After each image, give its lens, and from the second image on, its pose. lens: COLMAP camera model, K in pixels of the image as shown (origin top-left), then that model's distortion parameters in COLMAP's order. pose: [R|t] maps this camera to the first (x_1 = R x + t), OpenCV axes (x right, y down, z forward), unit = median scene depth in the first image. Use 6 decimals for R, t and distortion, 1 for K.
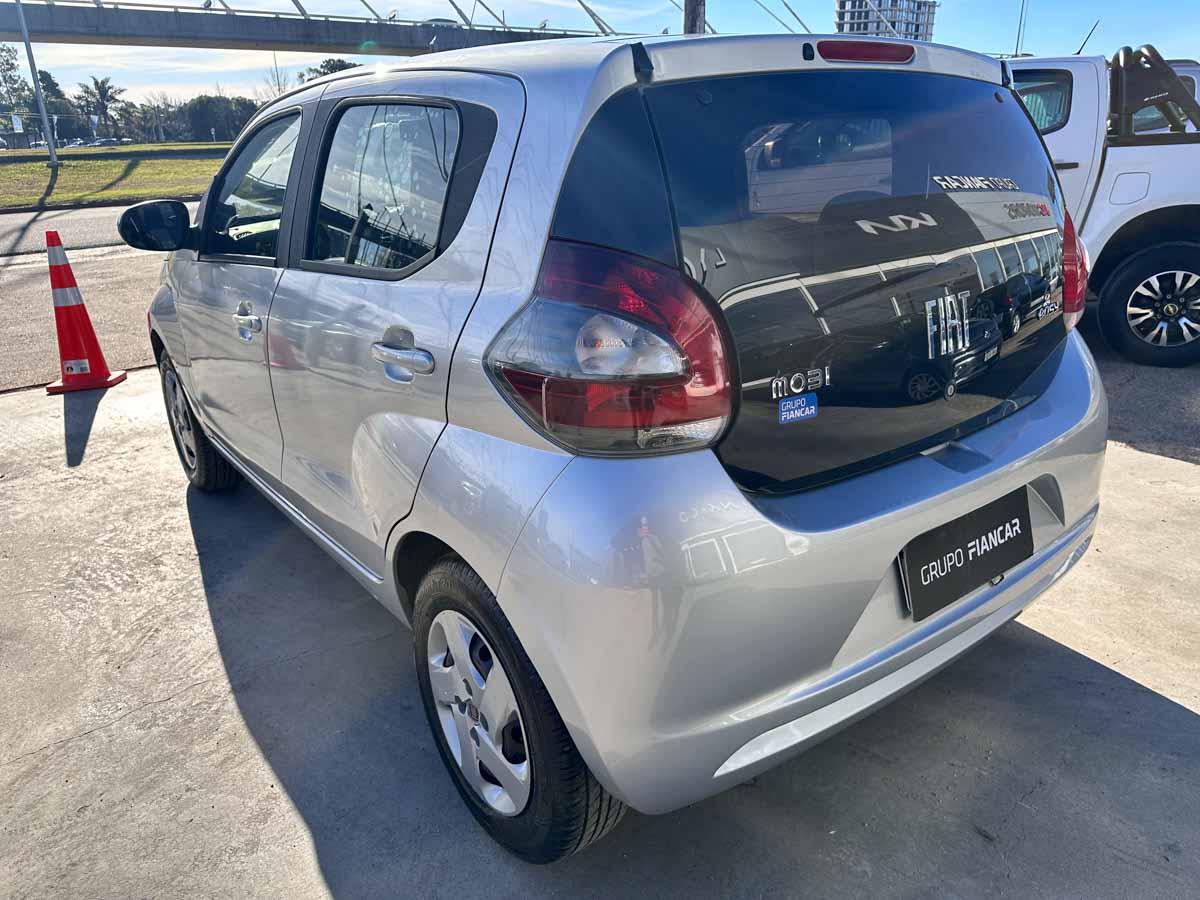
lens RADIAL K [[861.3, 0, 604.5], [0, 861.3, 434.0], [0, 0, 1]] dist [-0.002524, -0.002347]
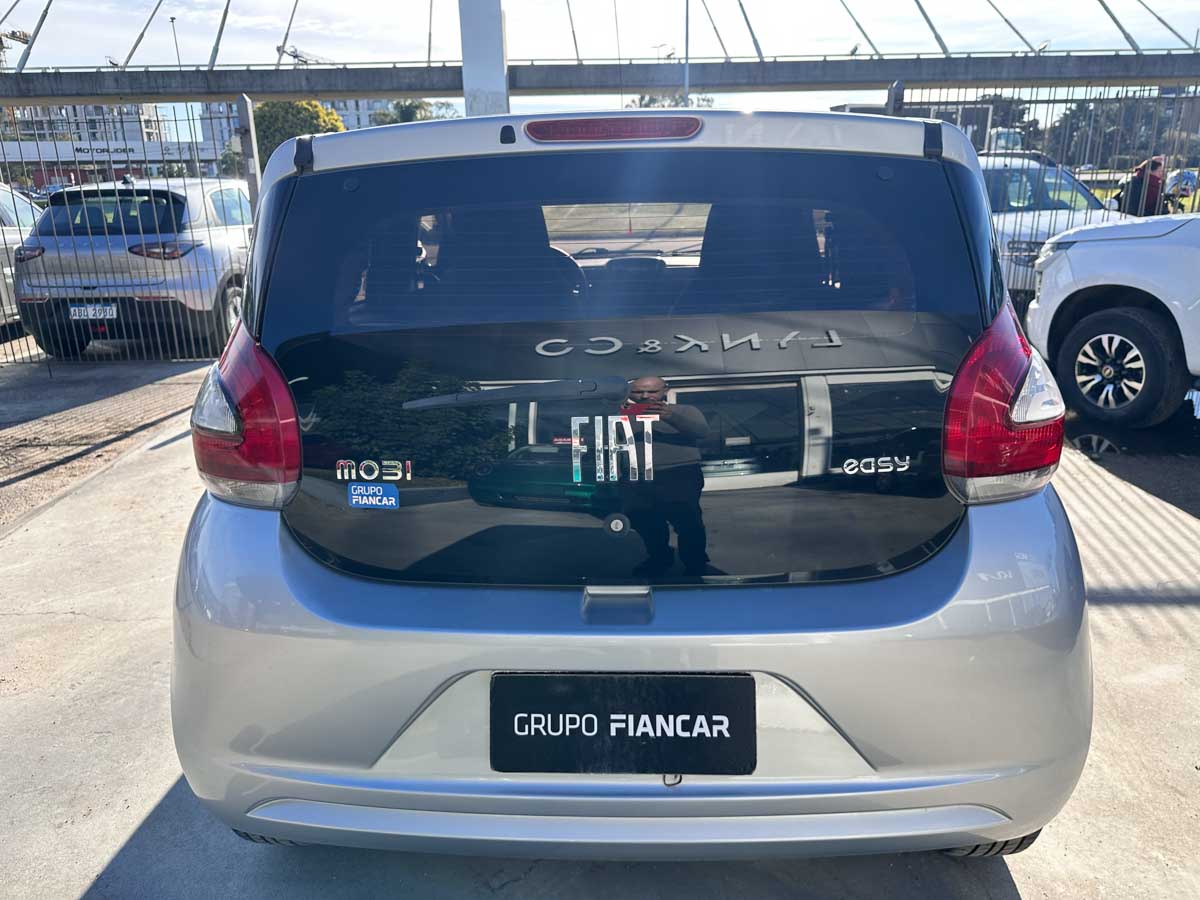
lens RADIAL K [[861.3, 0, 604.5], [0, 861.3, 434.0], [0, 0, 1]] dist [-0.002524, -0.002347]
pose [[0.765681, 0.189271, -0.614743, 0.959079], [-0.211647, 0.976642, 0.037083, -0.179882], [0.607403, 0.101715, 0.787855, 0.351985]]
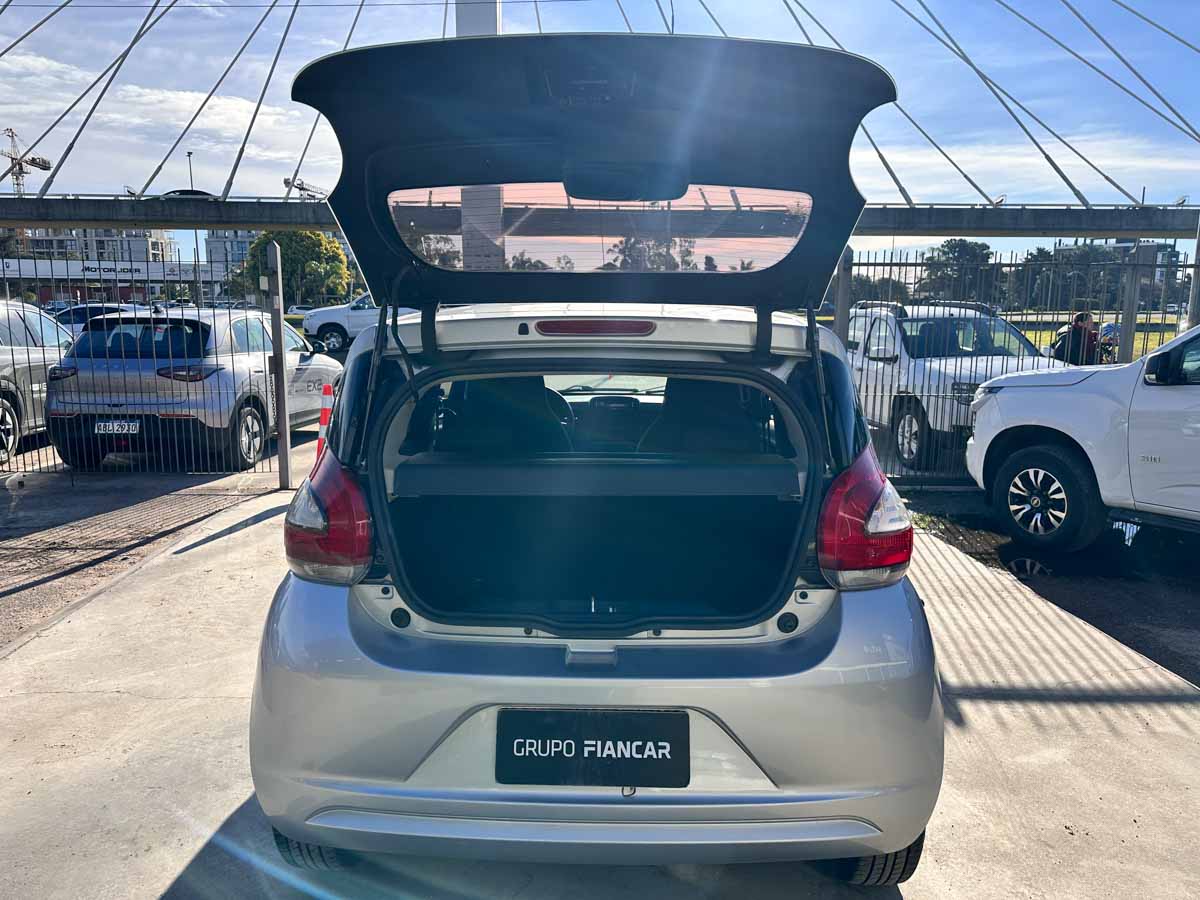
lens RADIAL K [[861.3, 0, 604.5], [0, 861.3, 434.0], [0, 0, 1]] dist [-0.002524, -0.002347]
pose [[0.774862, 0.118496, -0.620925, 1.204884], [-0.231403, 0.967264, -0.104181, -0.164877], [0.588253, 0.224410, 0.776916, 0.051360]]
